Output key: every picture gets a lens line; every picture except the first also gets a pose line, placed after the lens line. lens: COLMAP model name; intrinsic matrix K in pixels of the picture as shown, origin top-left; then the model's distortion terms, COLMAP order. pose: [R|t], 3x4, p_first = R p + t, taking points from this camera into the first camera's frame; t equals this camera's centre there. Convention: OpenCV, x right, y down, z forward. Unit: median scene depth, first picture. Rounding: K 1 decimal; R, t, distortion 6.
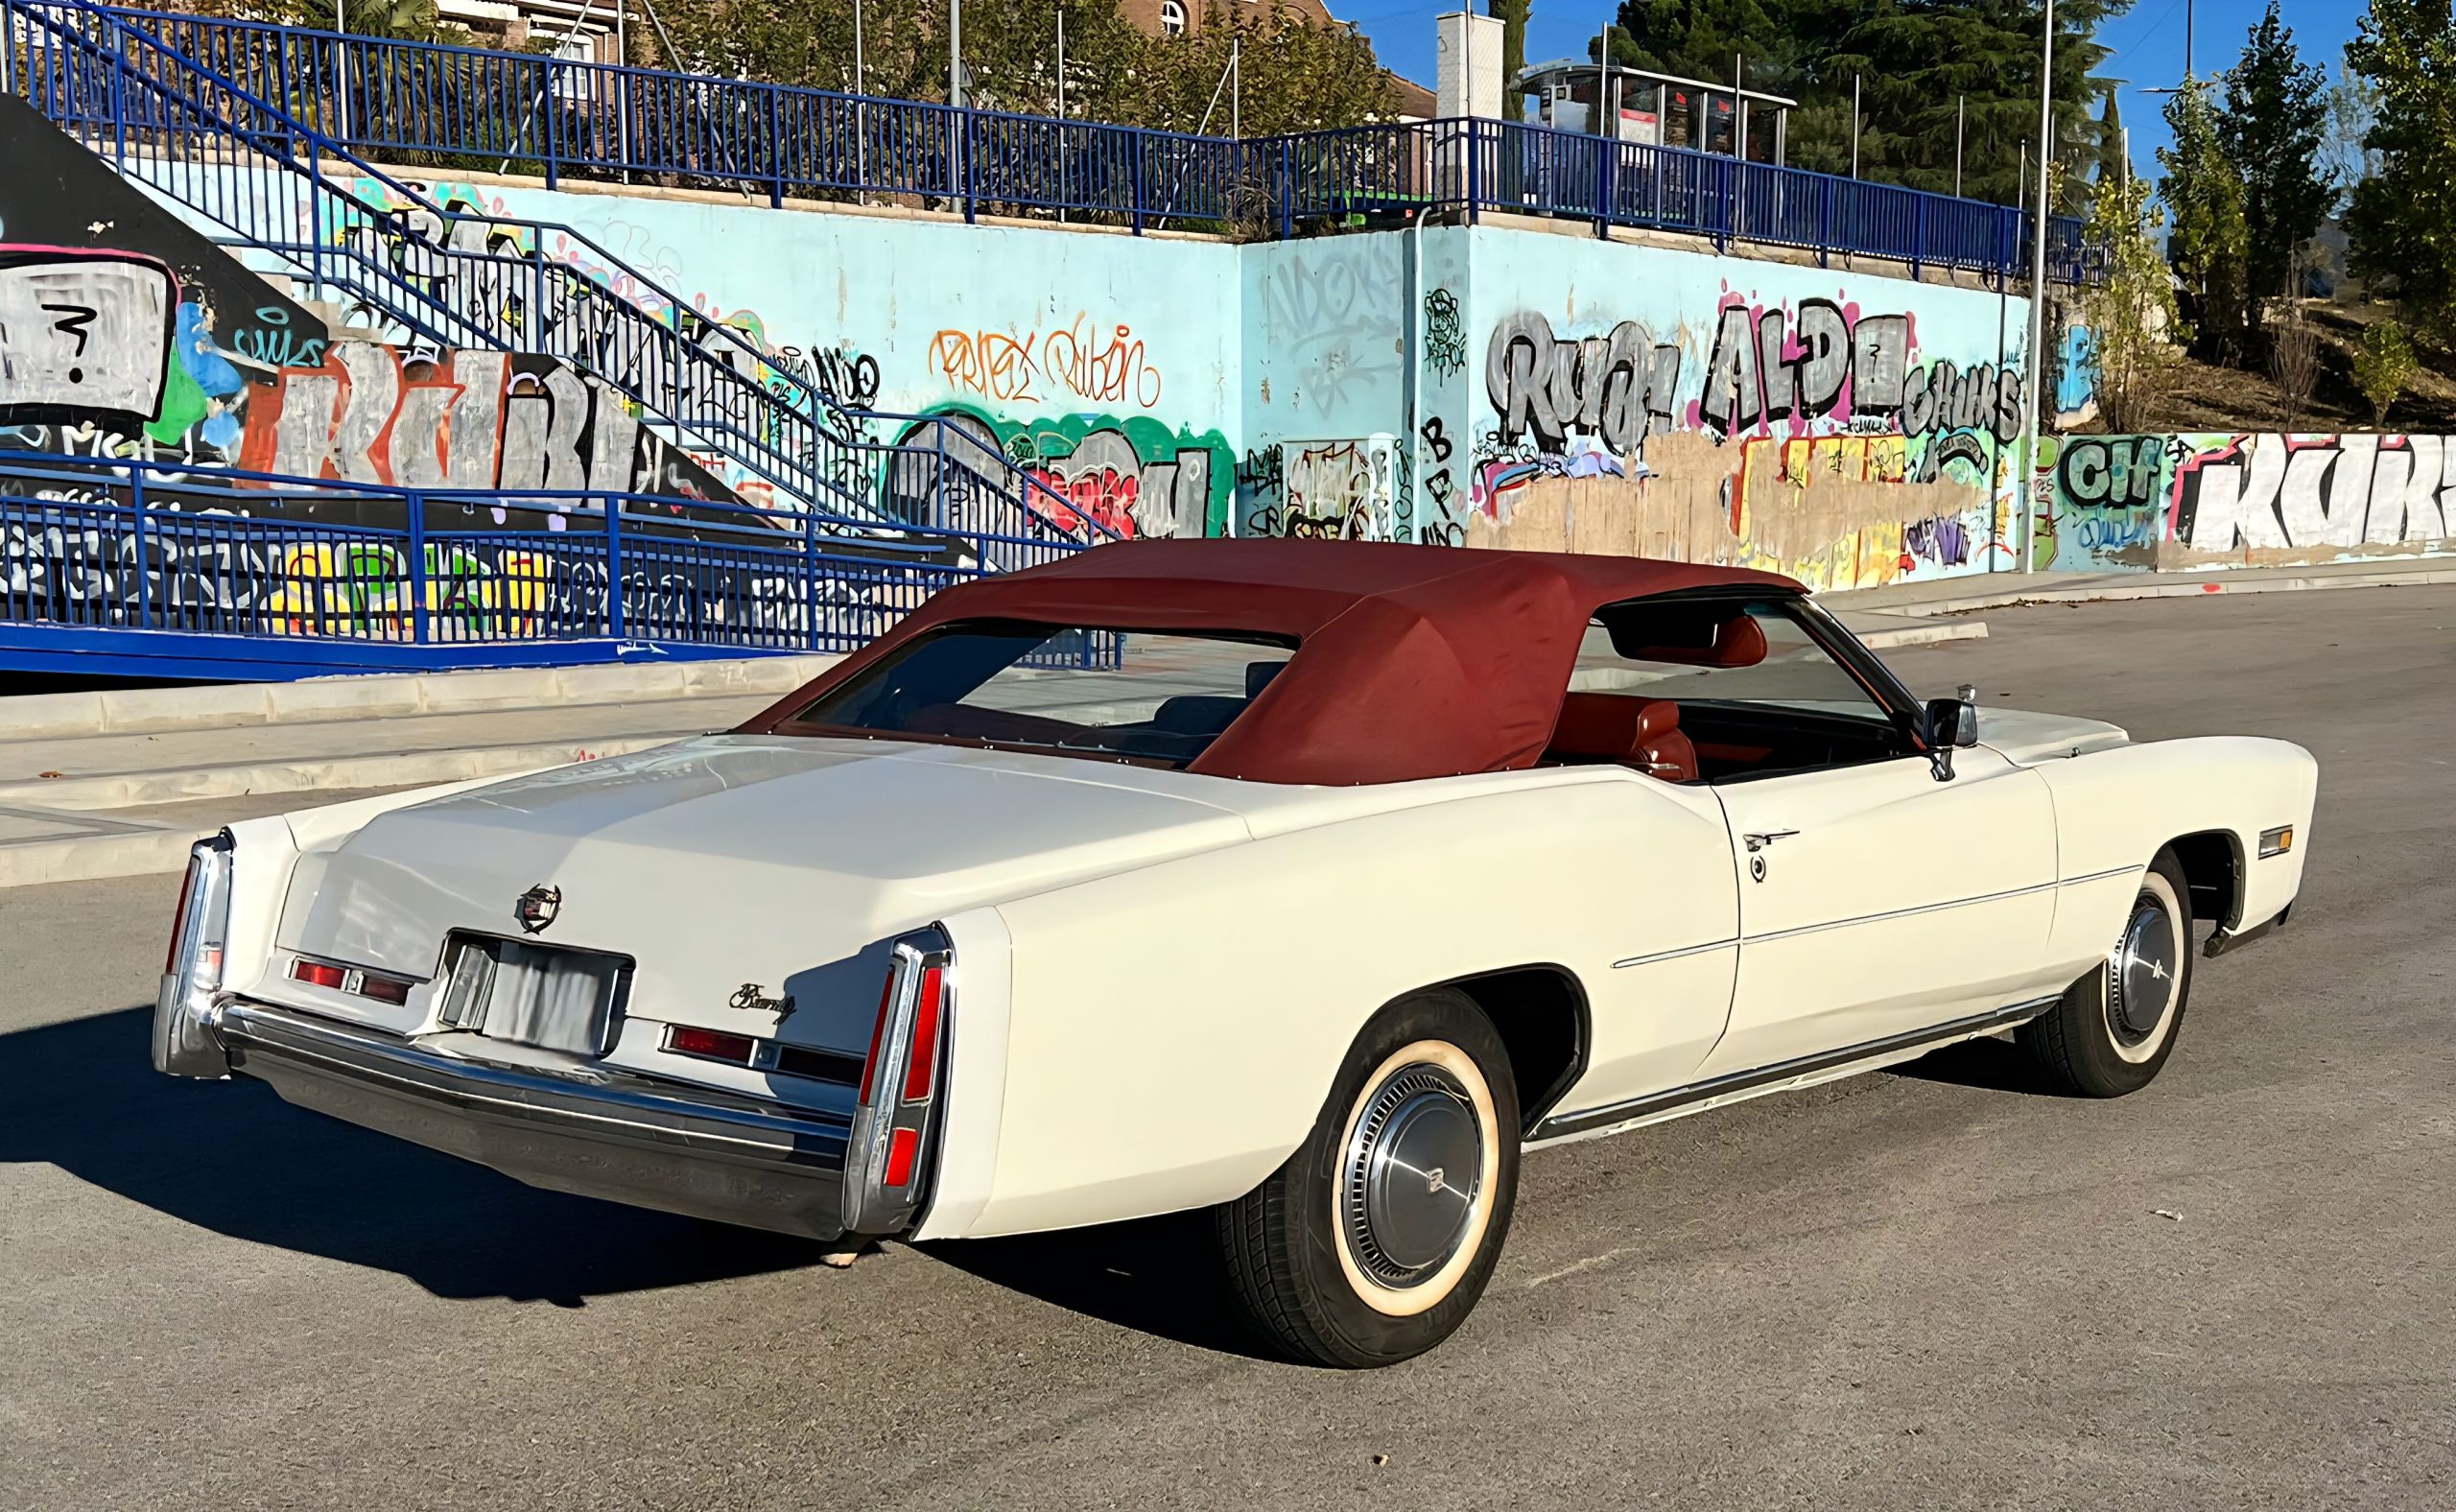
lens RADIAL K [[2941.8, 0, 1223.1], [0, 2941.8, 986.1], [0, 0, 1]] dist [0.114461, -0.343569]
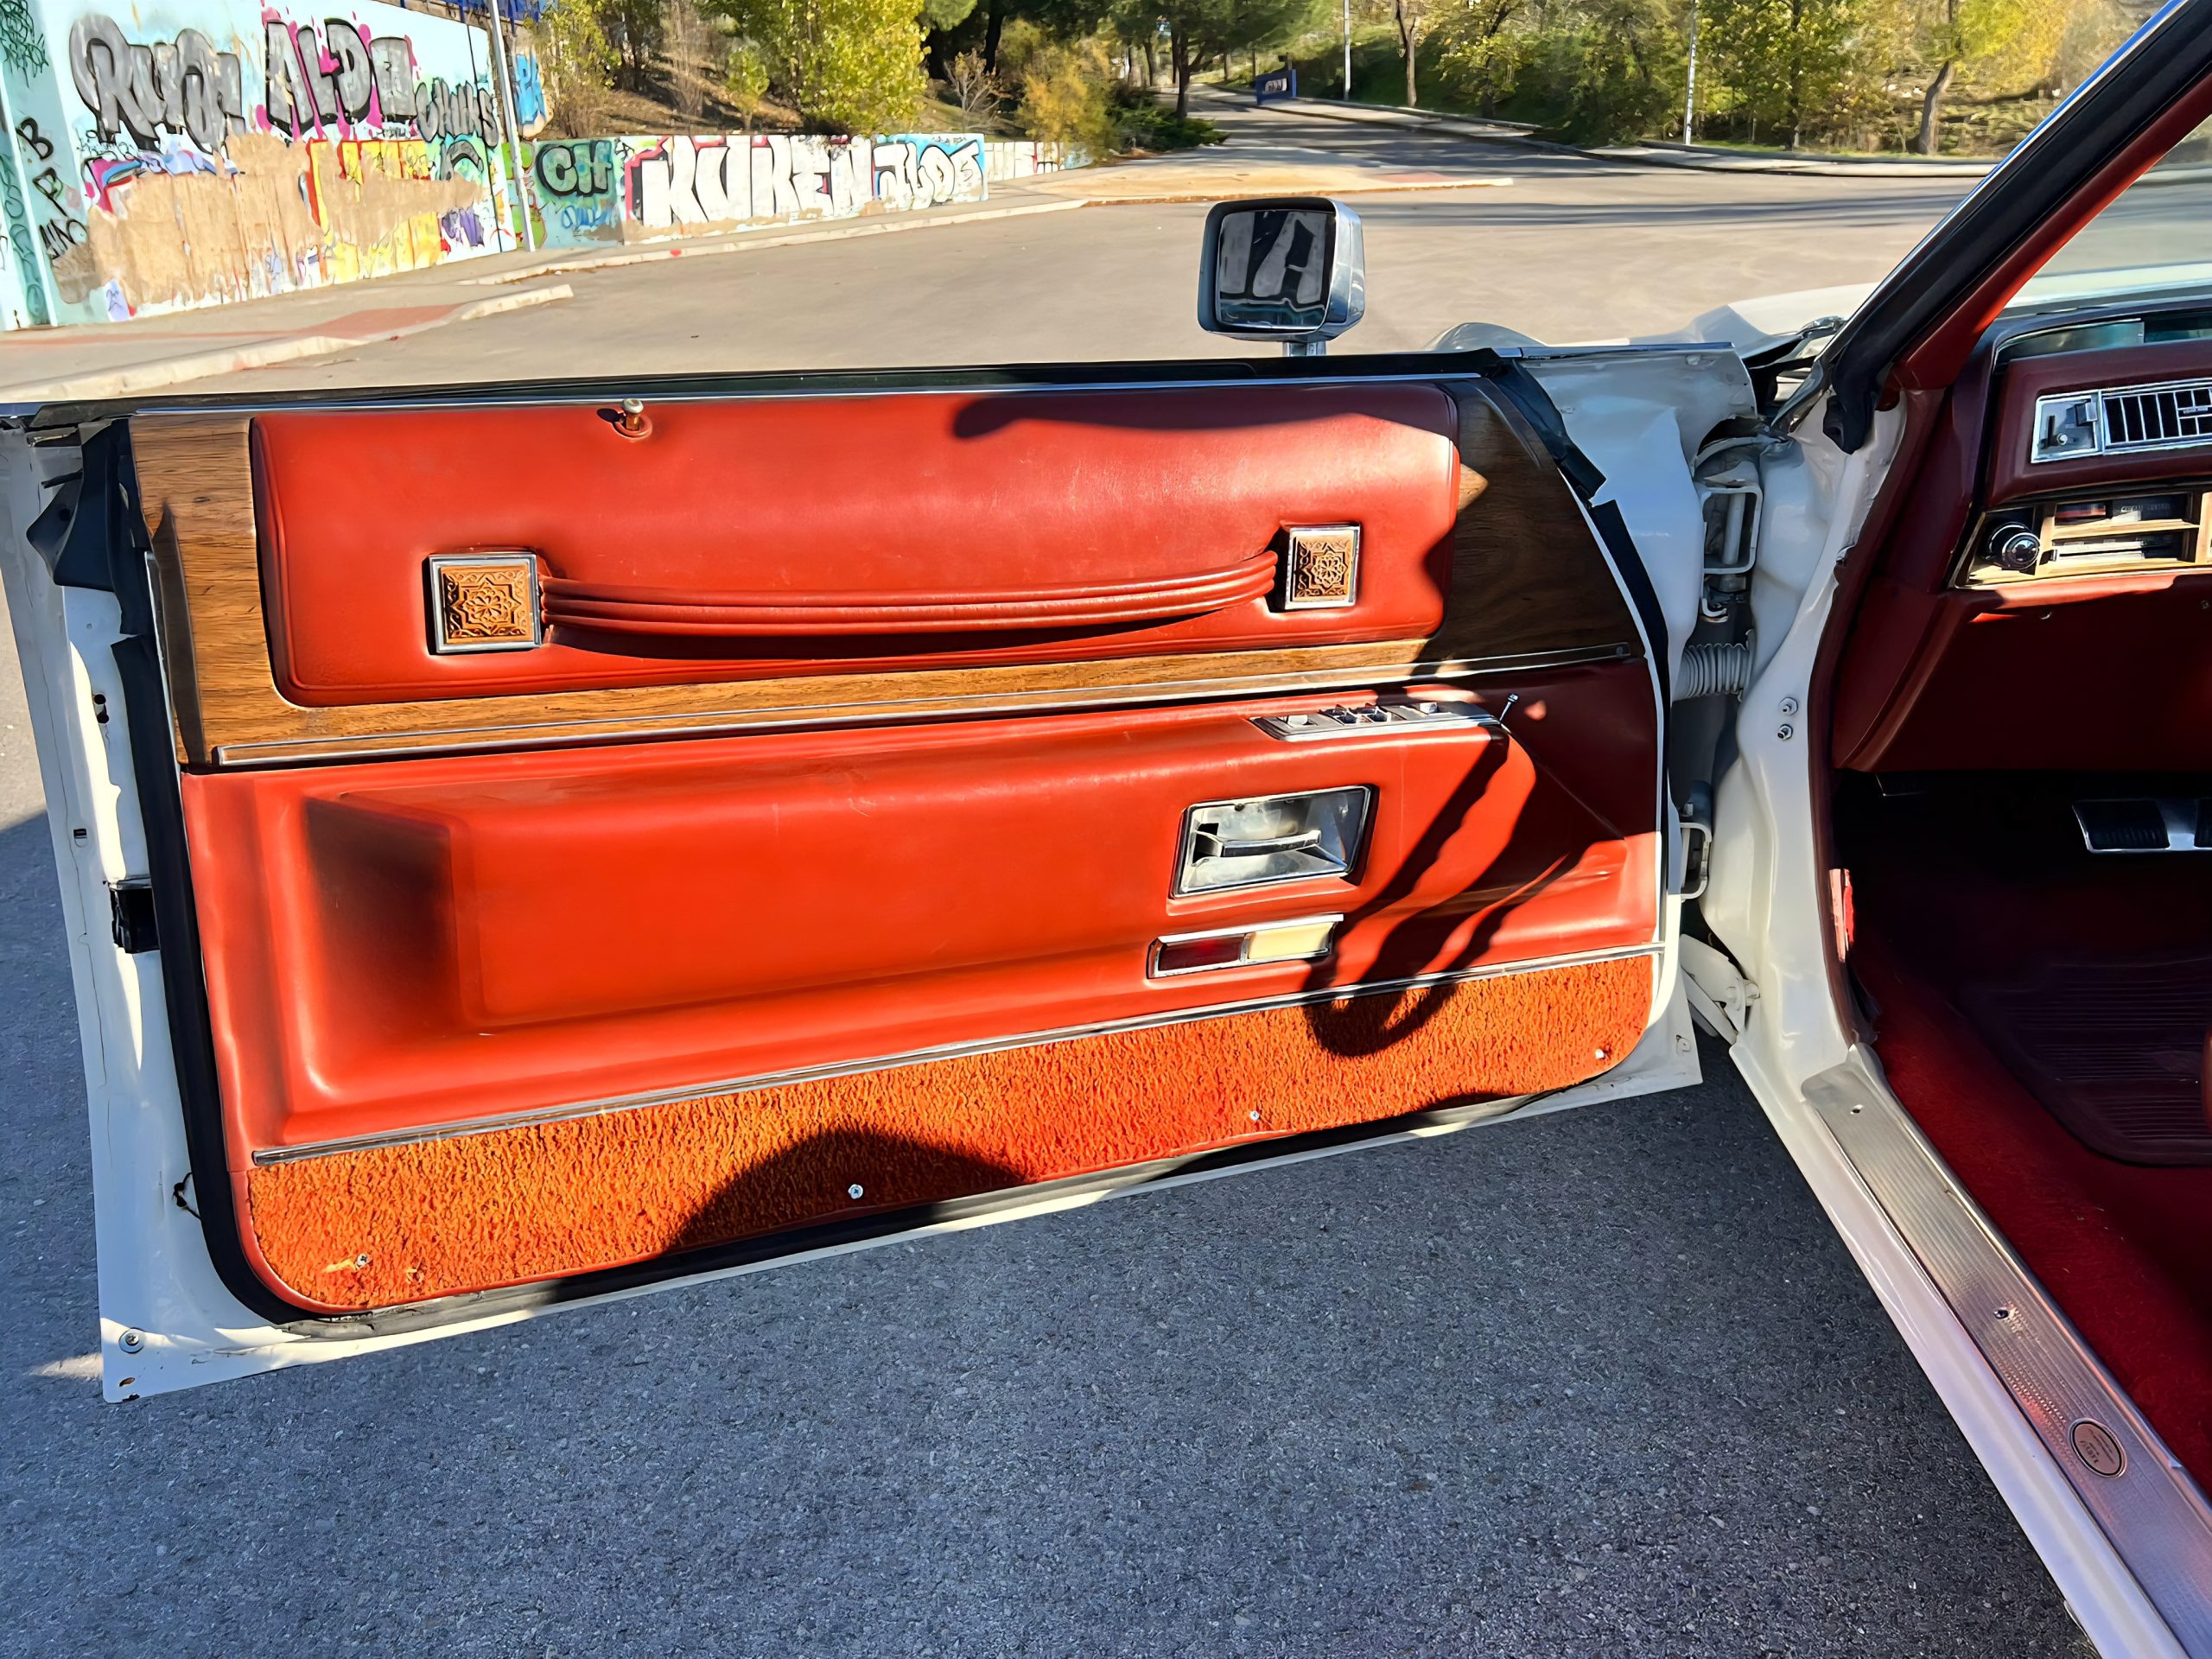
lens RADIAL K [[1795.9, 0, 1095.4], [0, 1795.9, 830.2], [0, 0, 1]] dist [0.024299, -0.024505]
pose [[0.803780, -0.235099, 0.546504, -0.026712], [0.142992, 0.968022, 0.206122, -0.020316], [-0.577487, -0.087531, 0.811694, 0.191661]]
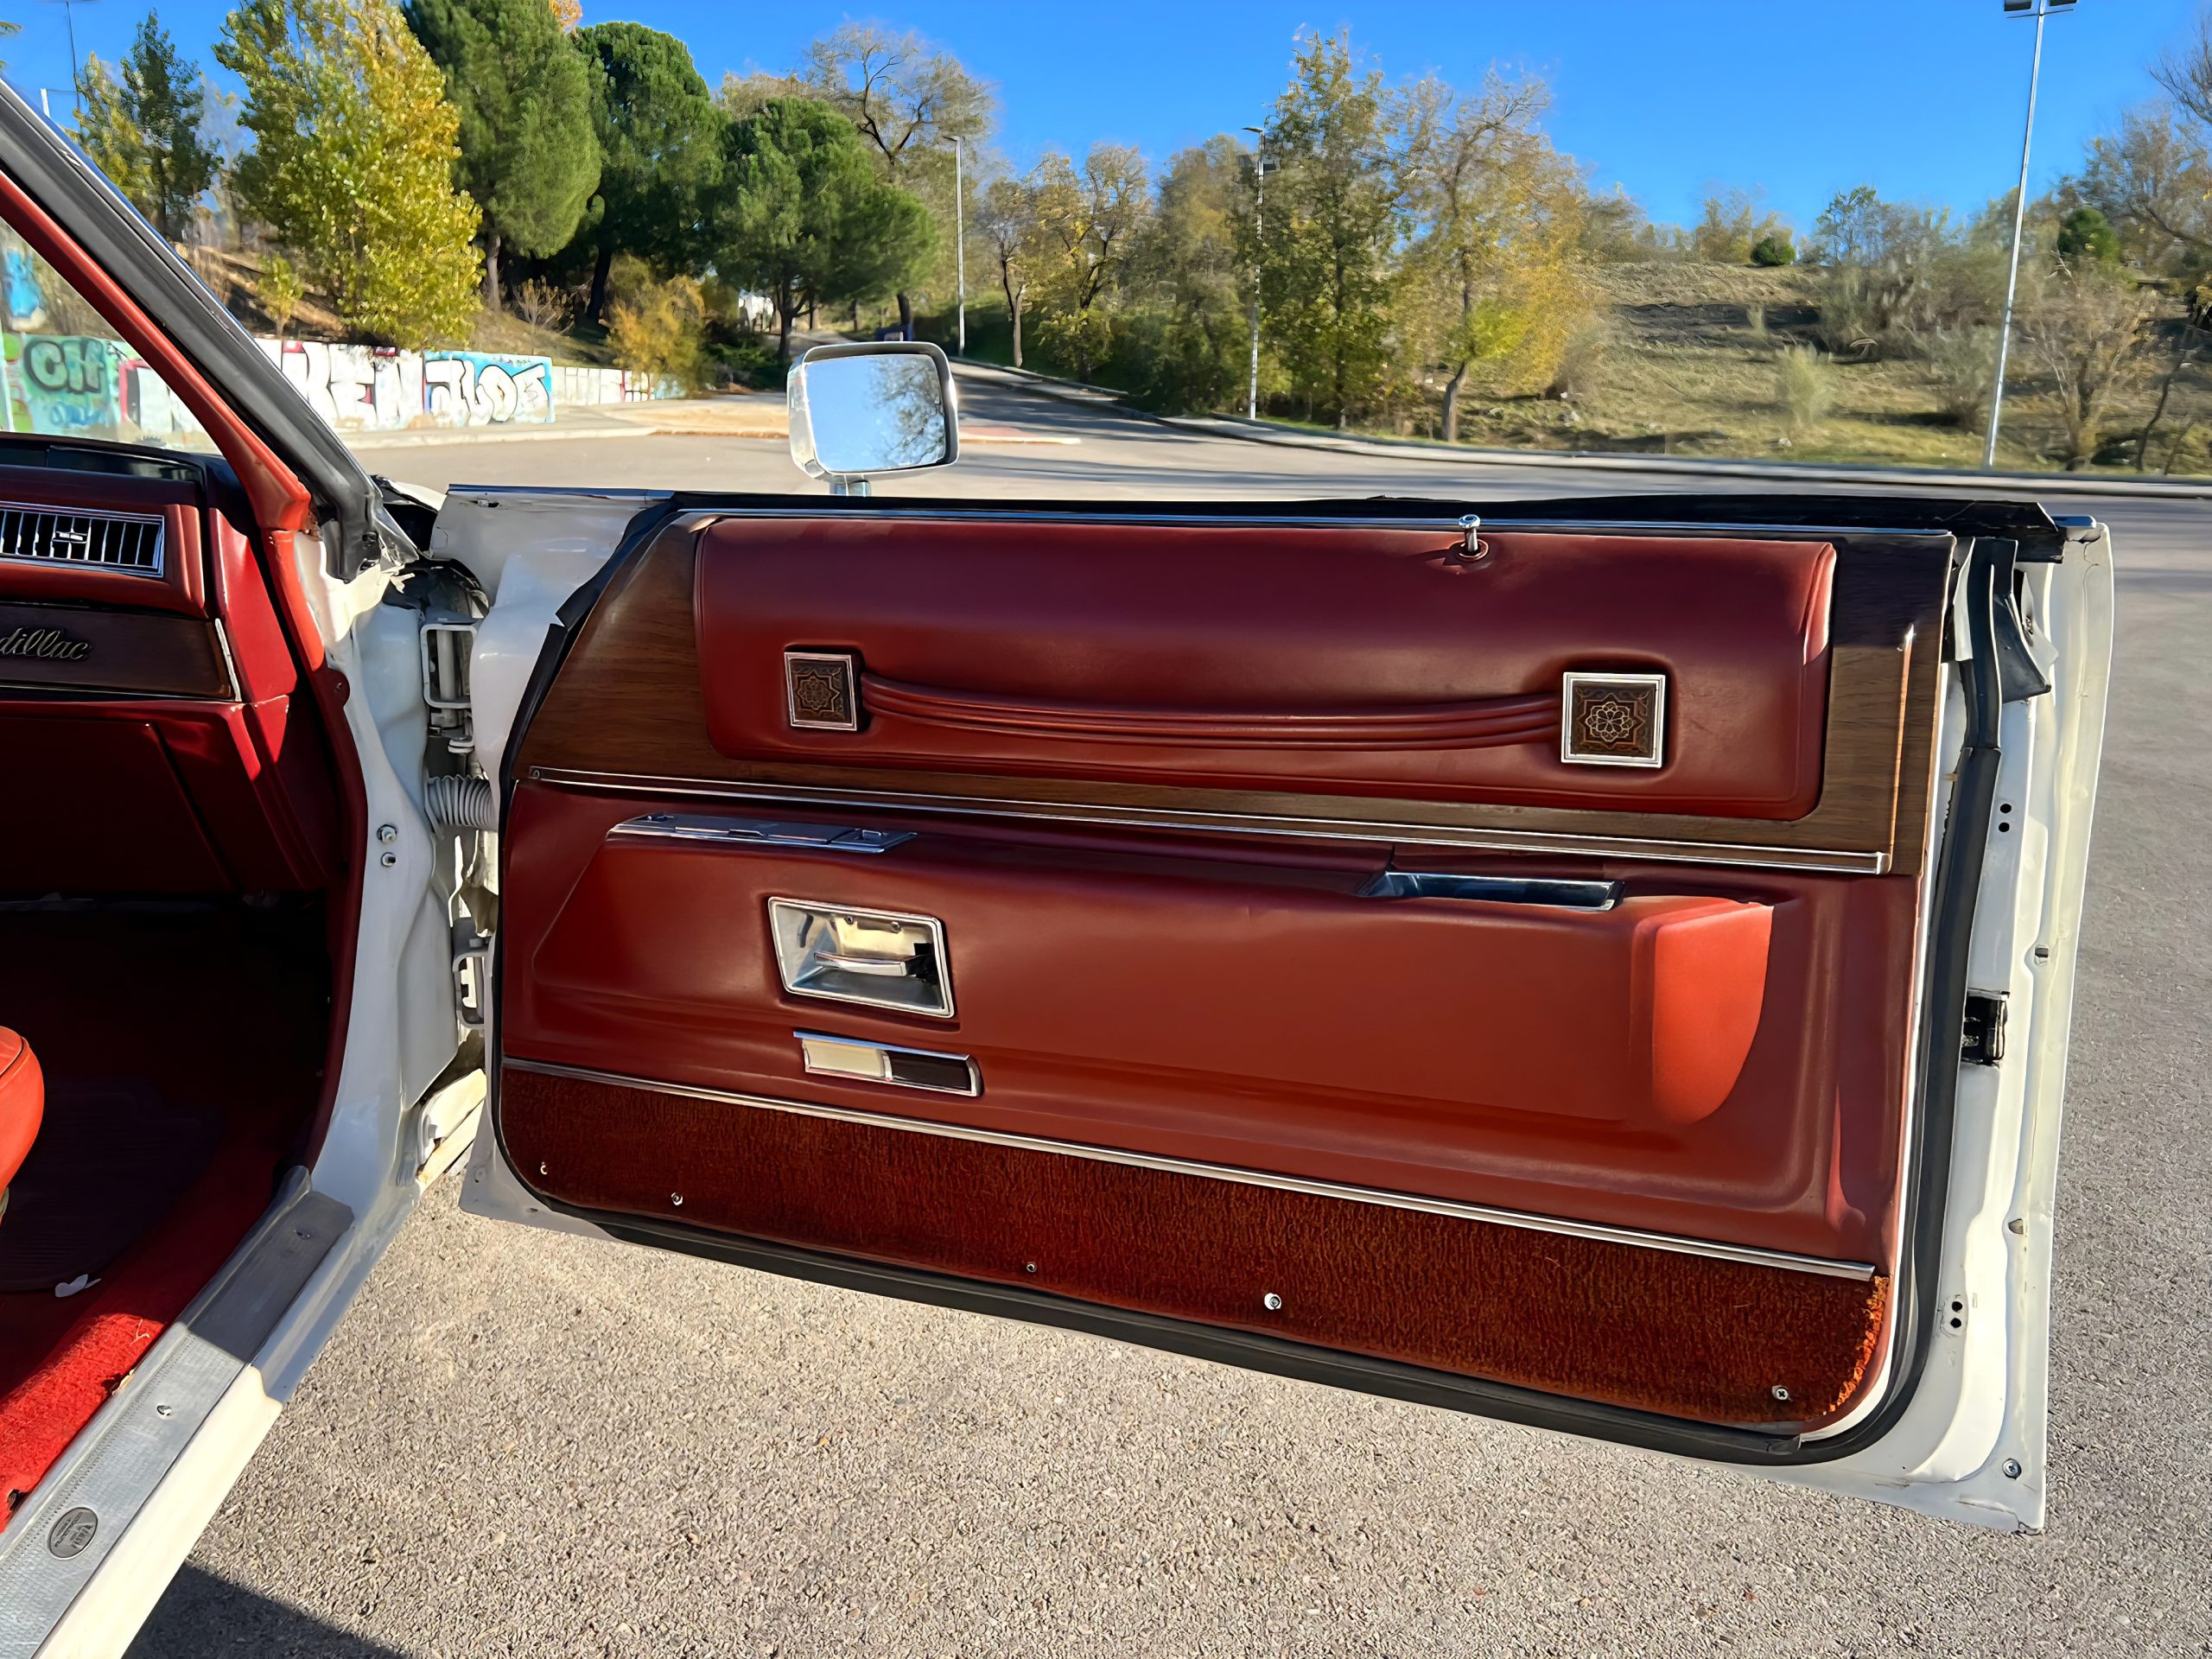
lens RADIAL K [[1795.9, 0, 1095.4], [0, 1795.9, 830.2], [0, 0, 1]] dist [0.024299, -0.024505]
pose [[0.693394, -0.144548, 0.705911, 0.027192], [0.099749, 0.989495, 0.104637, -0.011001], [-0.713621, -0.002141, 0.700529, 0.149427]]
